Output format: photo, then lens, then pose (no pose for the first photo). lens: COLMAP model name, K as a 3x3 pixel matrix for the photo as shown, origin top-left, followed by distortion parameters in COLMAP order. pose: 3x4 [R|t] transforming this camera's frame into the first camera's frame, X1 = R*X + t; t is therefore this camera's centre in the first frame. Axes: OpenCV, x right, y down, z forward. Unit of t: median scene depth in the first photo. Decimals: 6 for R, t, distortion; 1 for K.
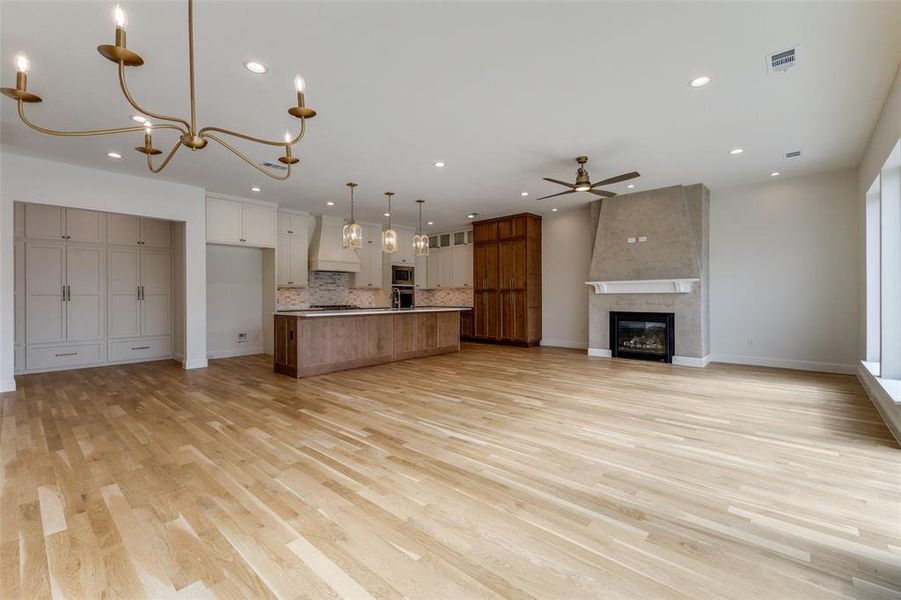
lens RADIAL K [[389.3, 0, 449.9], [0, 389.3, 294.2], [0, 0, 1]] dist [0.012519, -0.003633]
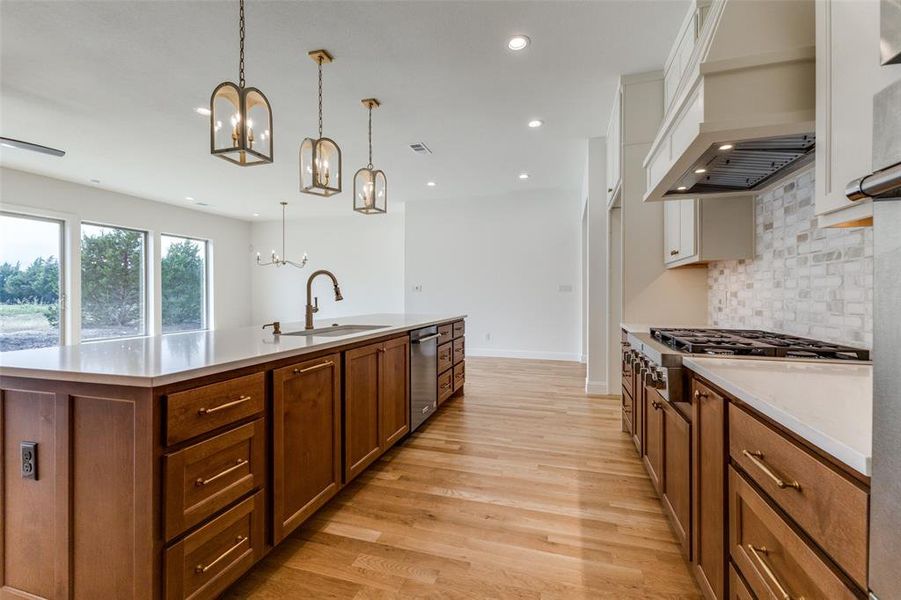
lens RADIAL K [[389.3, 0, 451.1], [0, 389.3, 294.5], [0, 0, 1]] dist [0.012519, -0.003633]
pose [[-0.902900, 0.003064, -0.429840, -0.094398], [0.005222, 0.999979, -0.003841, 0.008805], [0.429819, -0.005712, -0.902897, 1.394798]]
